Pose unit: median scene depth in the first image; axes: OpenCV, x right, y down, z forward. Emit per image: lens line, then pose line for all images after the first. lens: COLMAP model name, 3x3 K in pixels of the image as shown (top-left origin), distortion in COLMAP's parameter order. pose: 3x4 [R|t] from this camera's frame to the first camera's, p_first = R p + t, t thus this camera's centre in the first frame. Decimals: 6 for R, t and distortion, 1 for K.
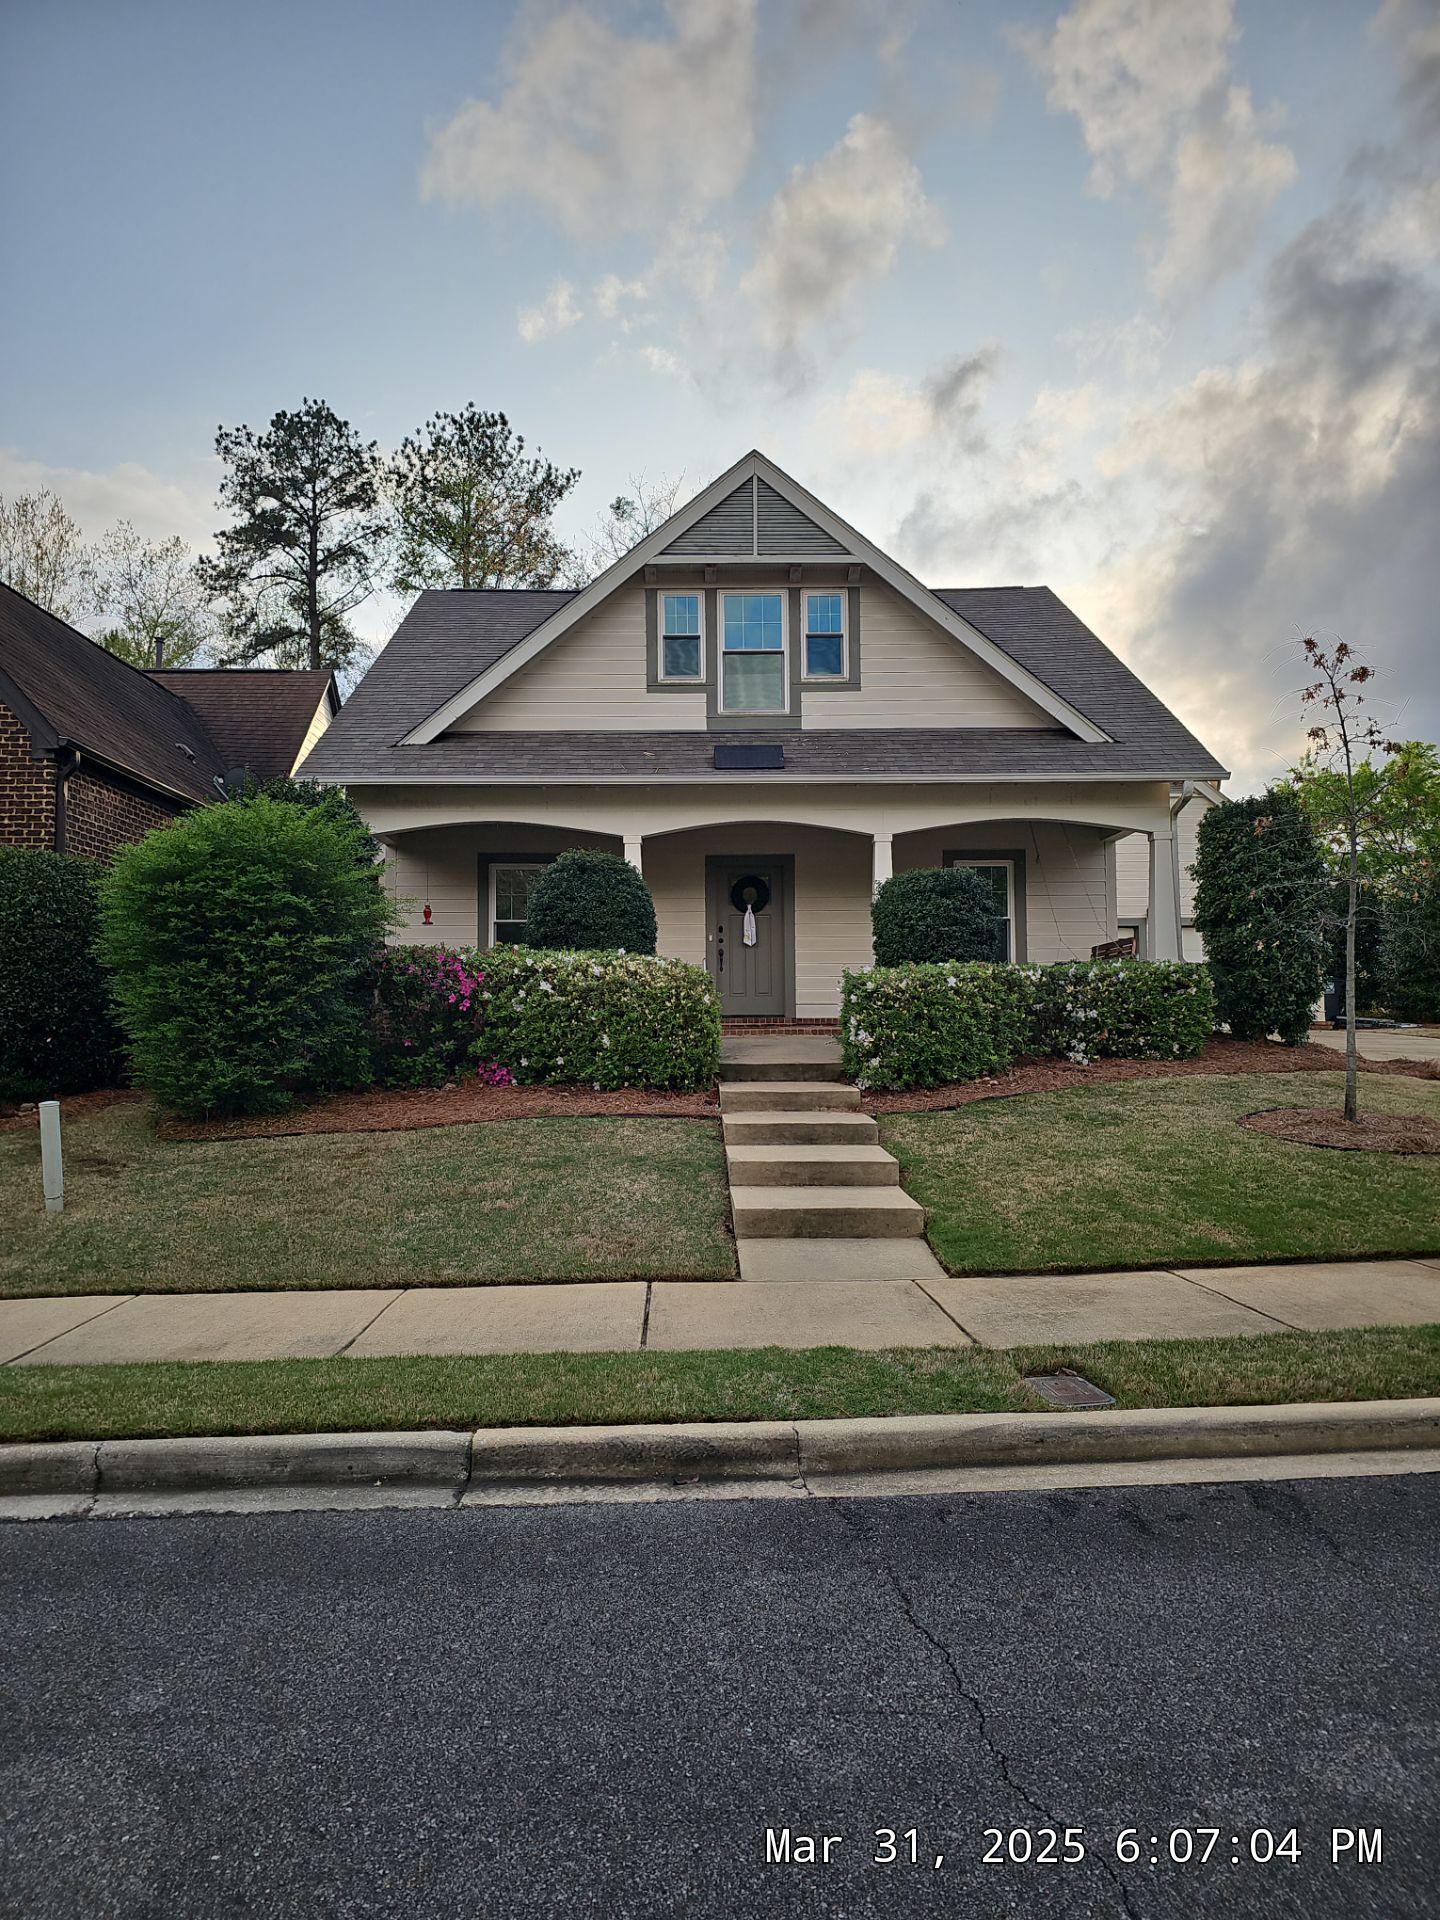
lens RADIAL K [[1259.5, 0, 688.8], [0, 1259.5, 972.5], [0, 0, 1]] dist [0.045202, -0.007227]
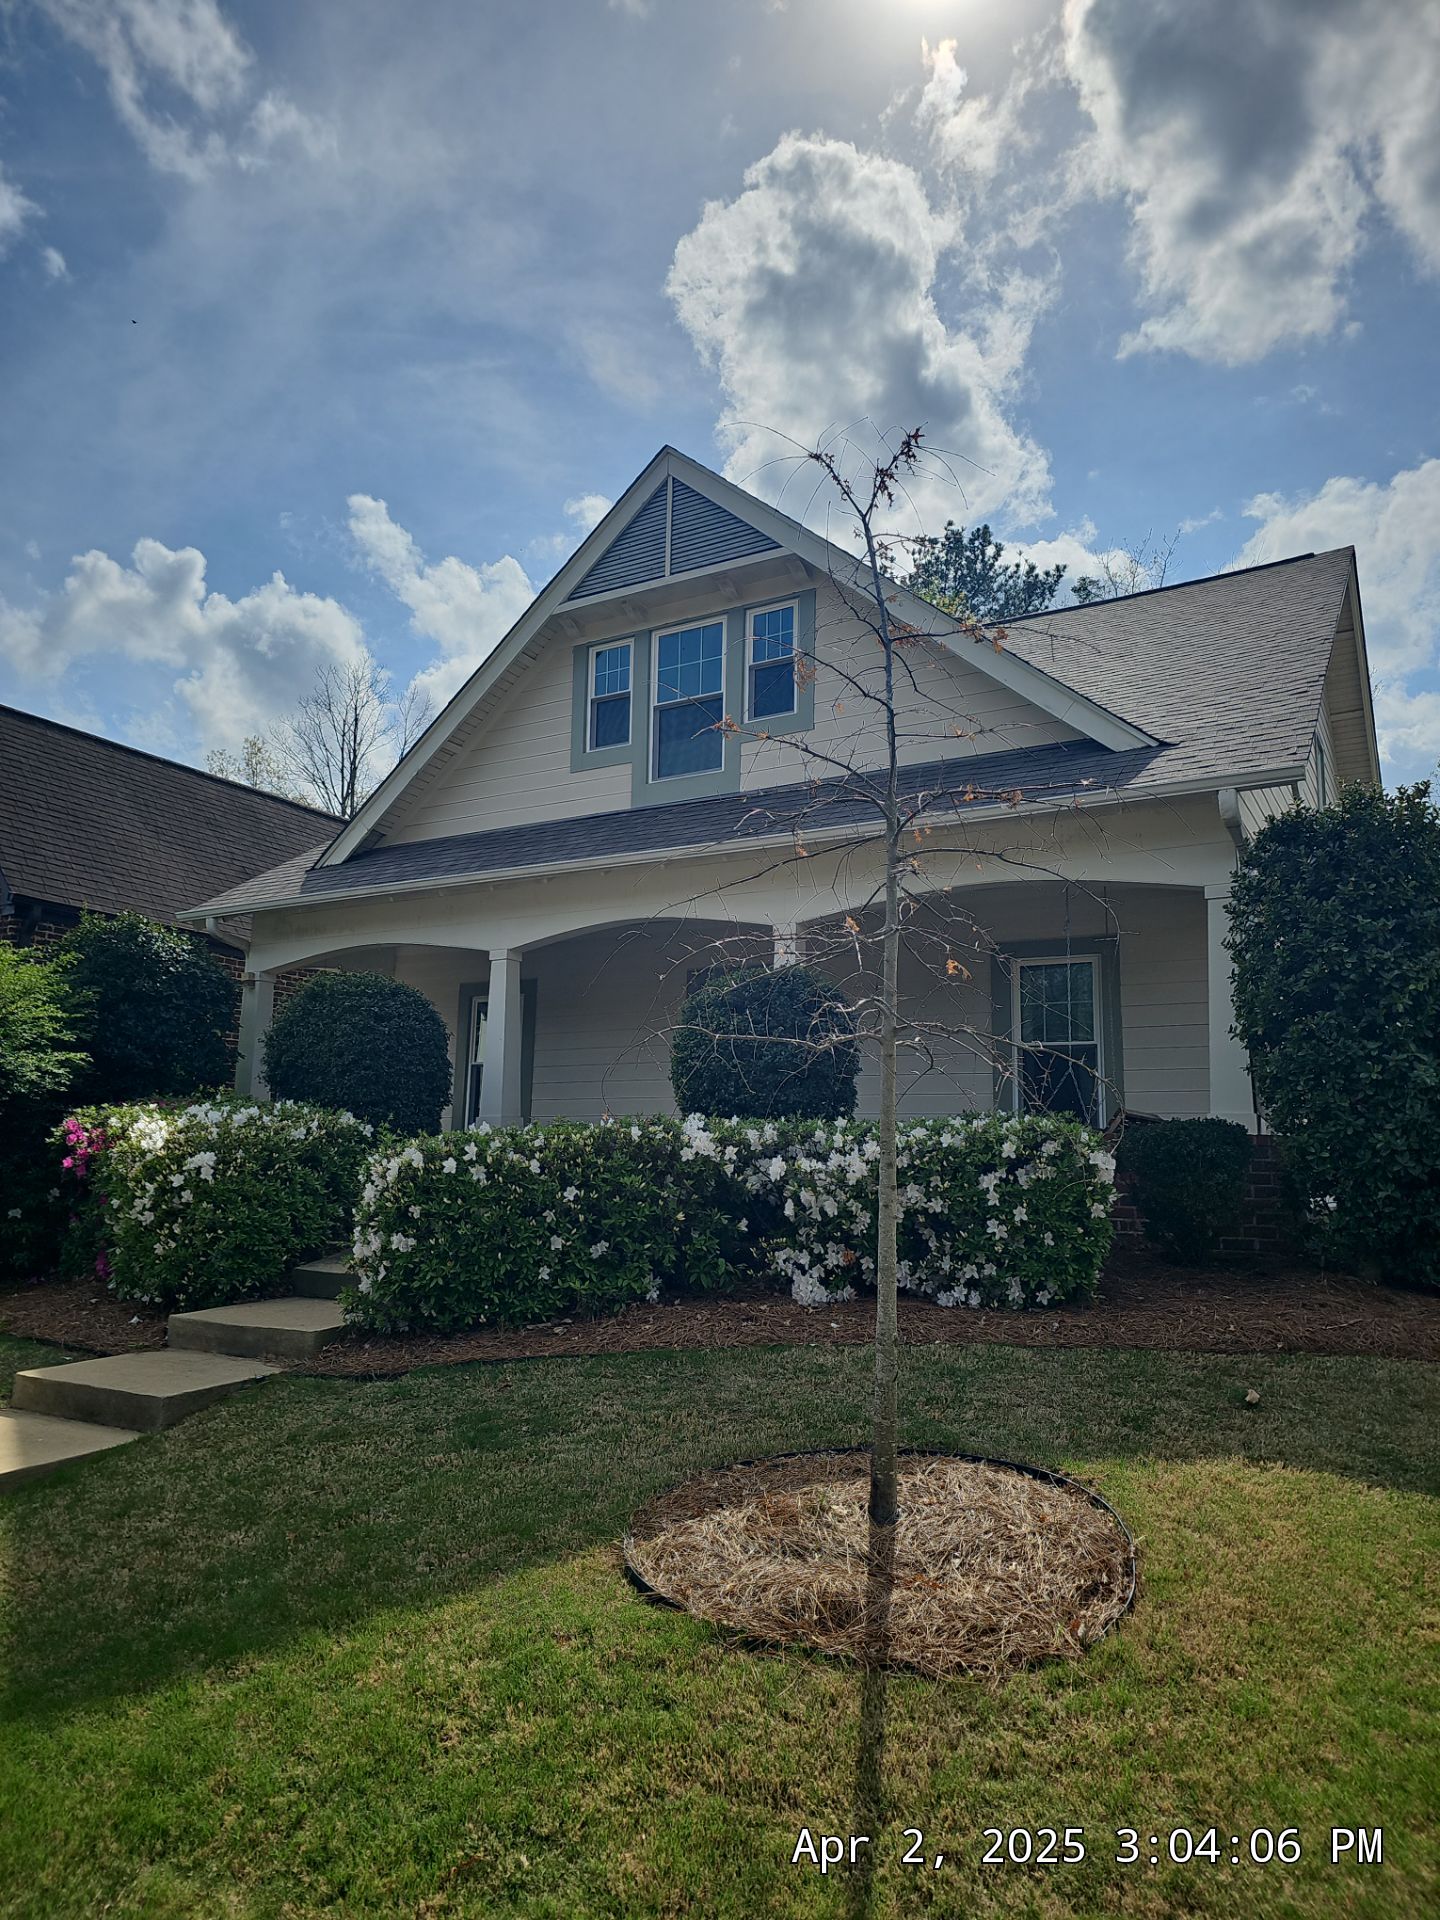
lens RADIAL K [[1241.0, 0, 712.1], [0, 1241.0, 985.4], [0, 0, 1]] dist [0.036946, -0.000677]
pose [[0.865411, -0.050823, -0.498479, 0.428309], [0.000697, 0.994964, -0.100233, -0.009302], [0.501062, 0.086395, 0.861088, 0.382259]]
